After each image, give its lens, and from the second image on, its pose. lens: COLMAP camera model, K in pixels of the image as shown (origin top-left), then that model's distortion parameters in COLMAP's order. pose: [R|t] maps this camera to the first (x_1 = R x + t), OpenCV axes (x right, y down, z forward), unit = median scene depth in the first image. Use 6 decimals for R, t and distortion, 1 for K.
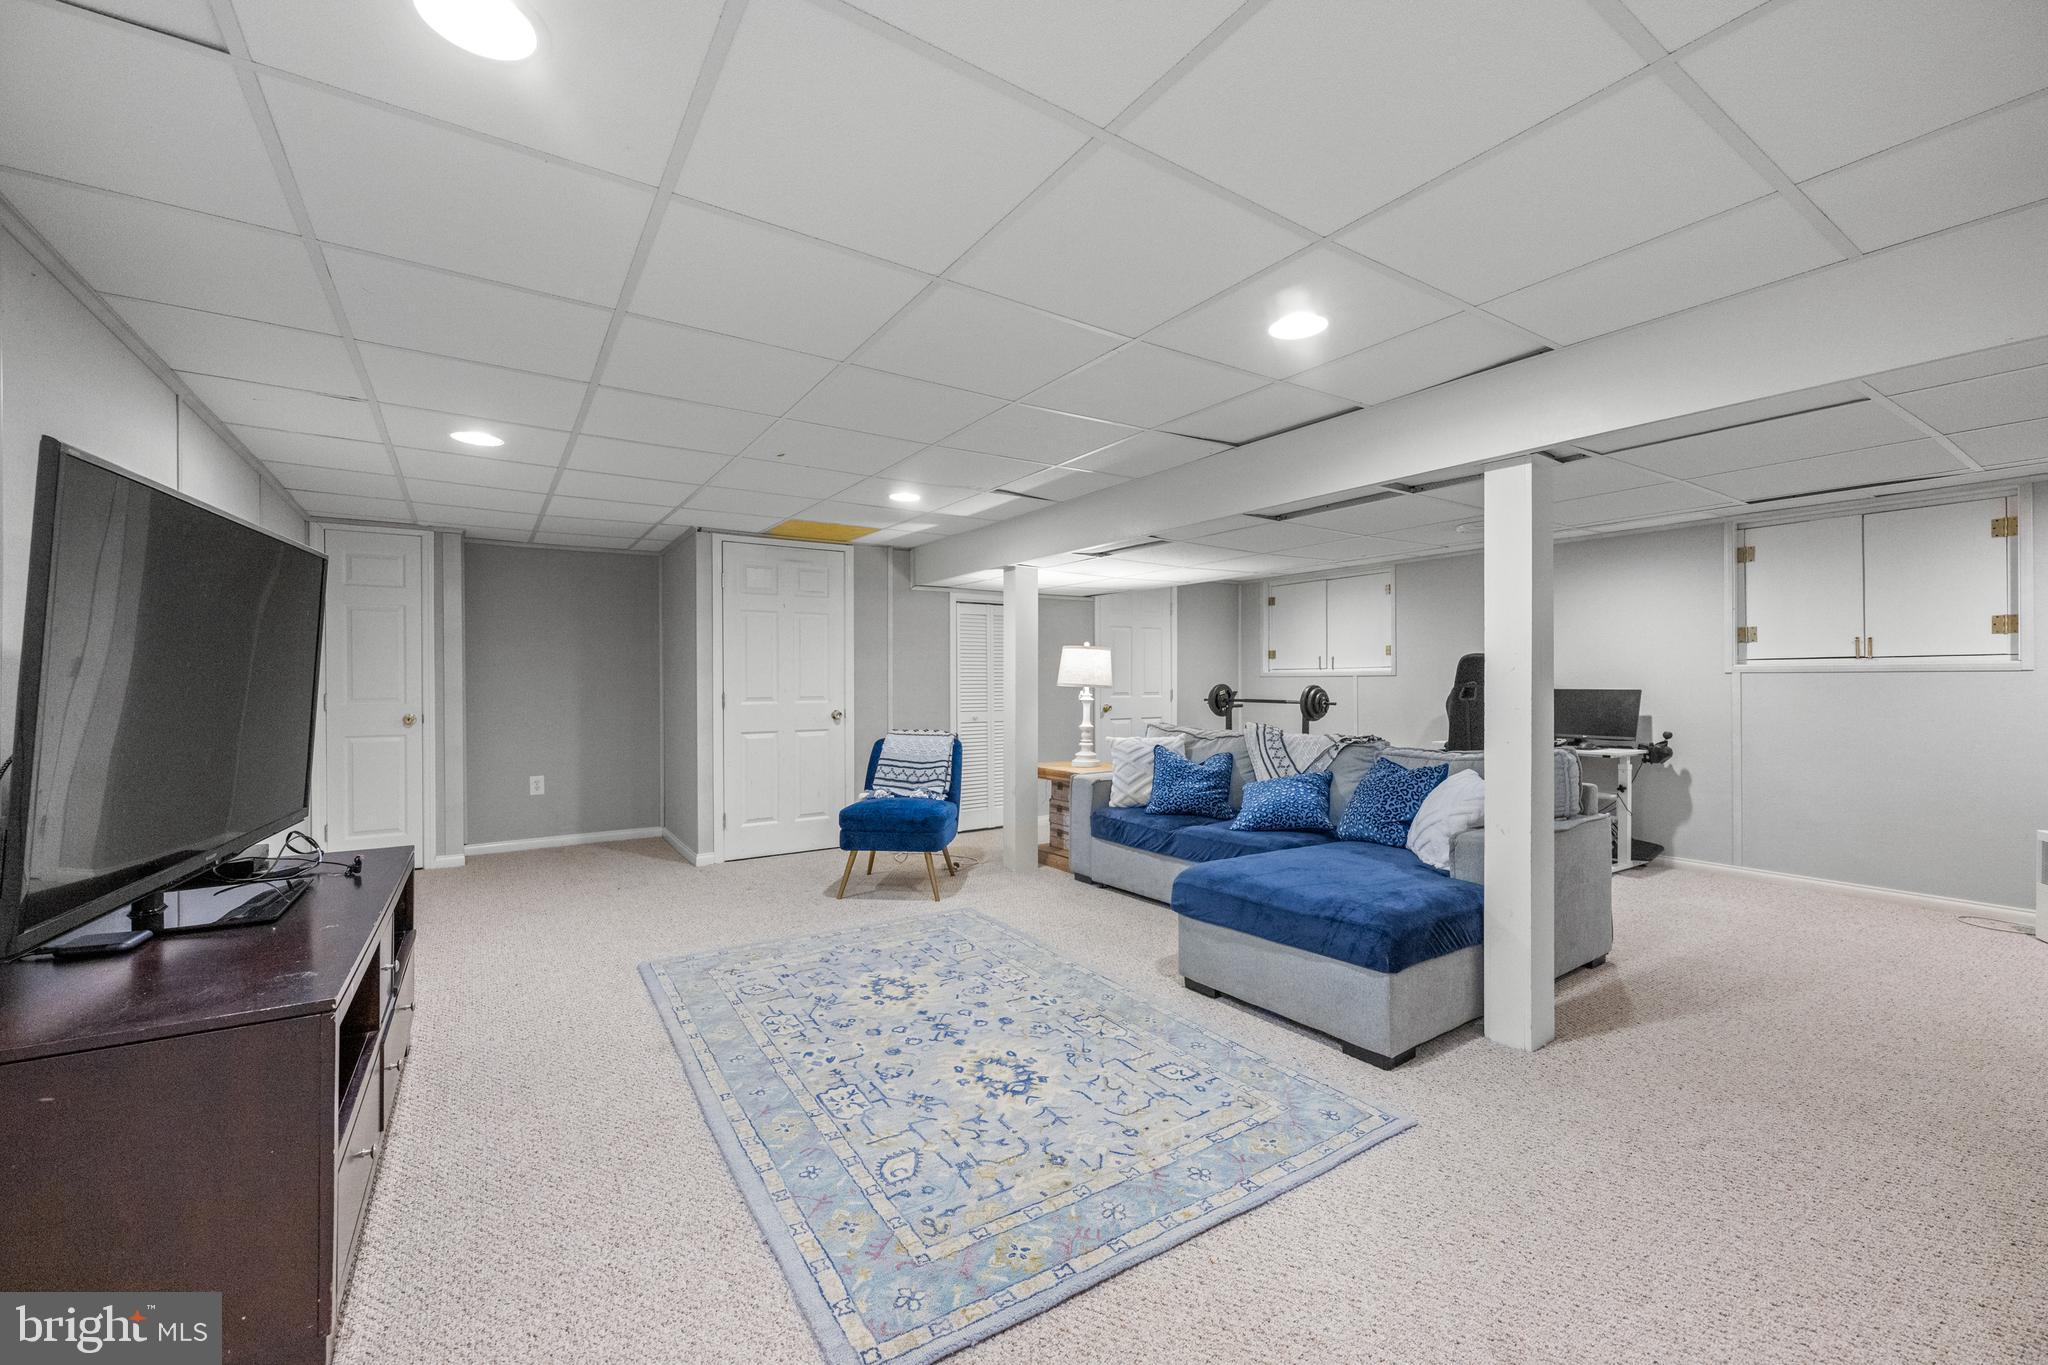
lens RADIAL K [[818.9, 0, 1022.6], [0, 818.9, 682.4], [0, 0, 1]] dist [-0.000838, 0.000460]
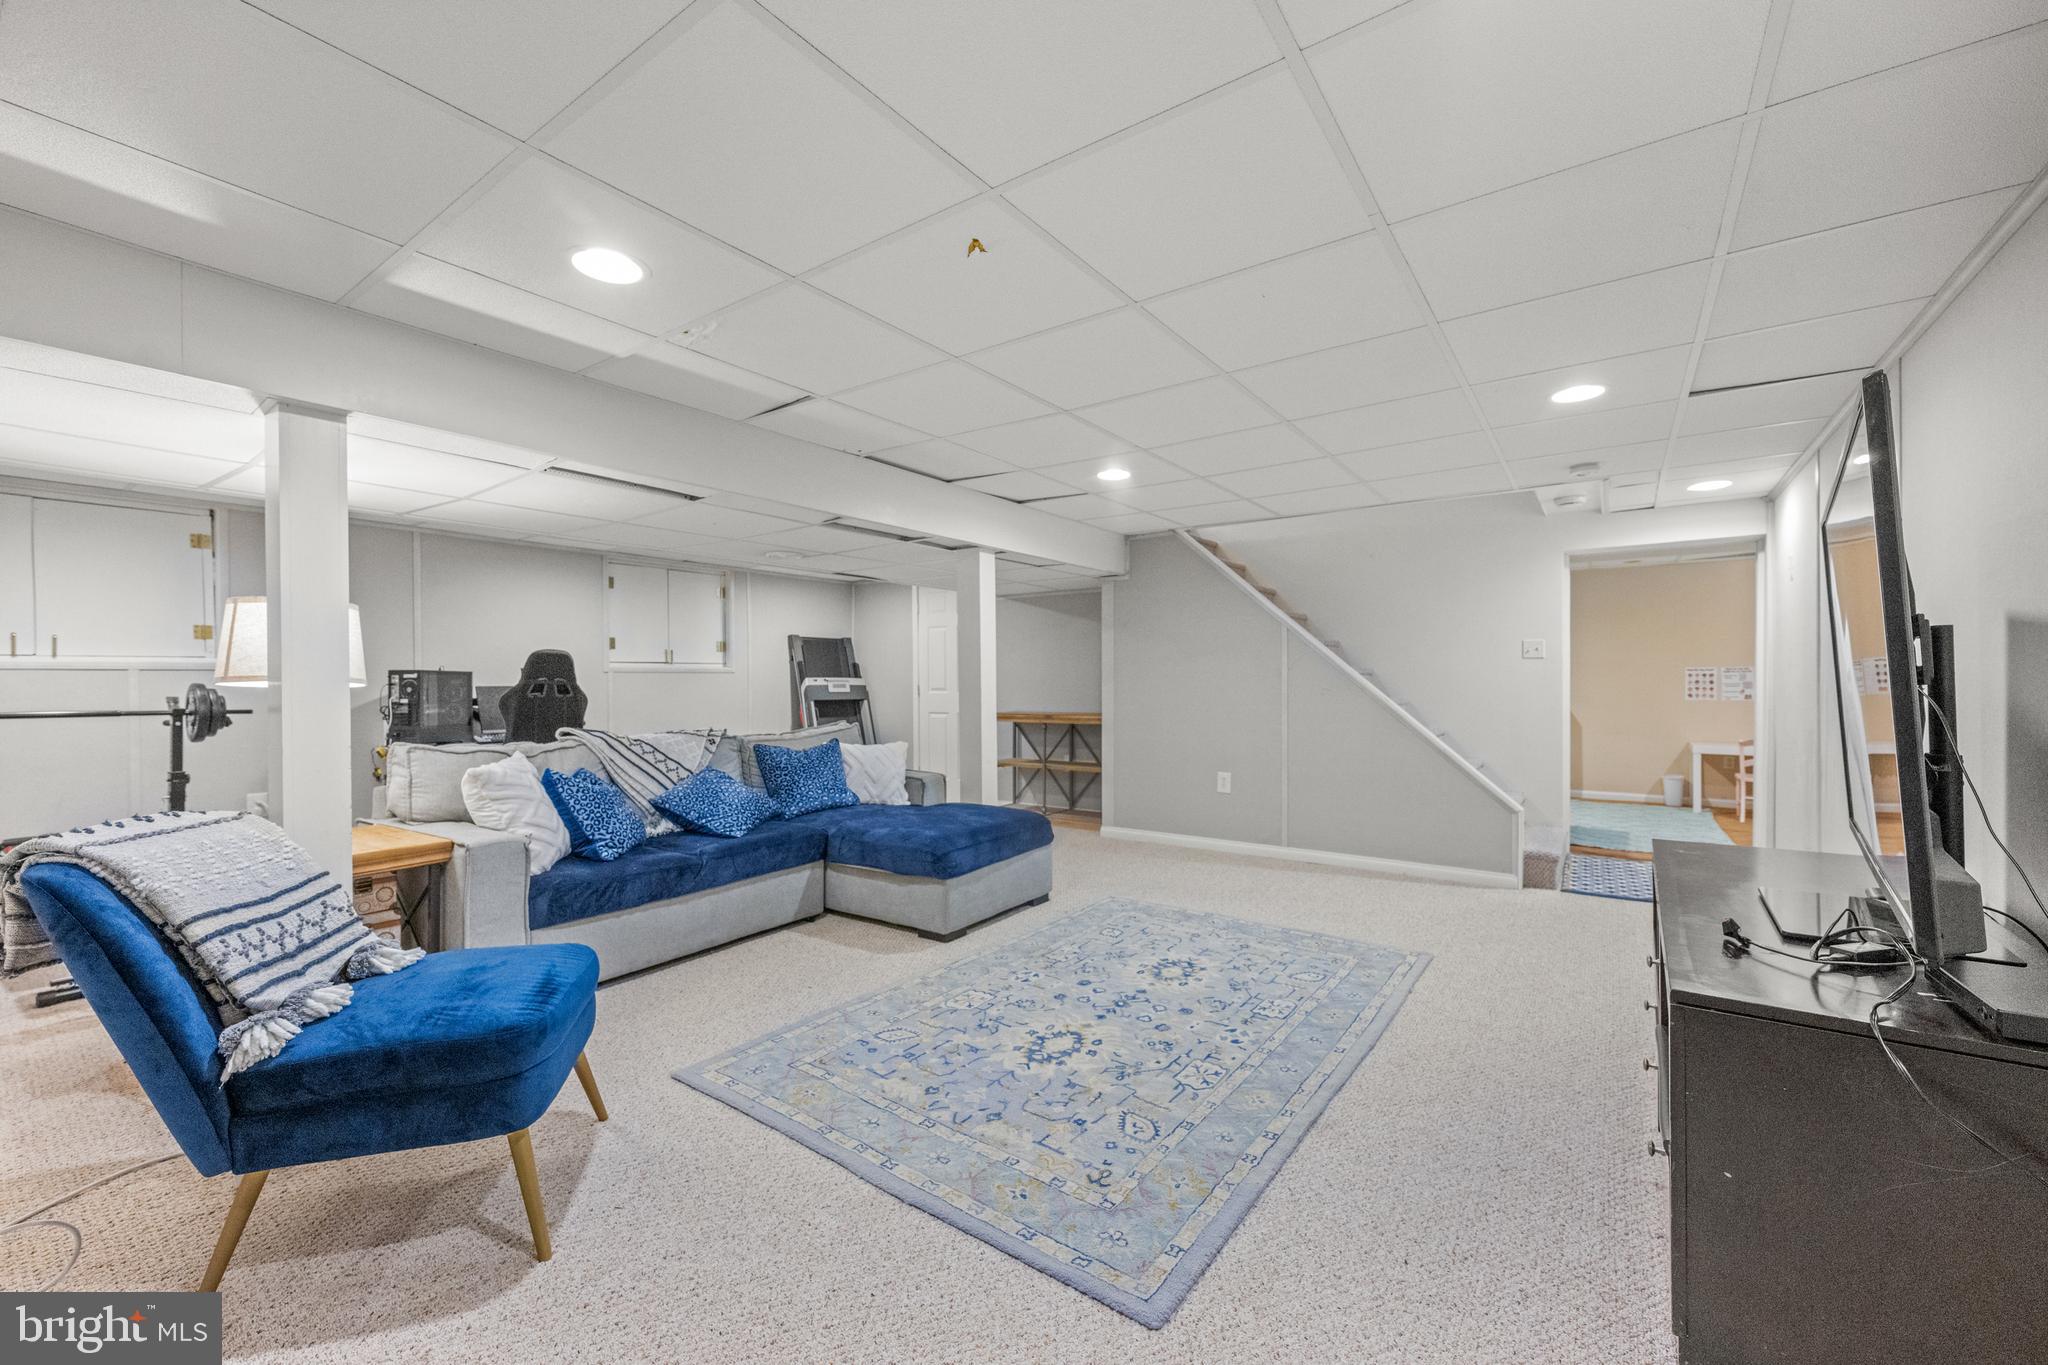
lens RADIAL K [[818.9, 0, 1025.1], [0, 818.9, 681.6], [0, 0, 1]] dist [-0.000838, 0.000460]
pose [[-0.355196, 0.001939, 0.934790, -0.984853], [0.005131, 0.999987, -0.000124, 0.011767], [-0.934778, 0.004752, -0.355201, 1.419900]]
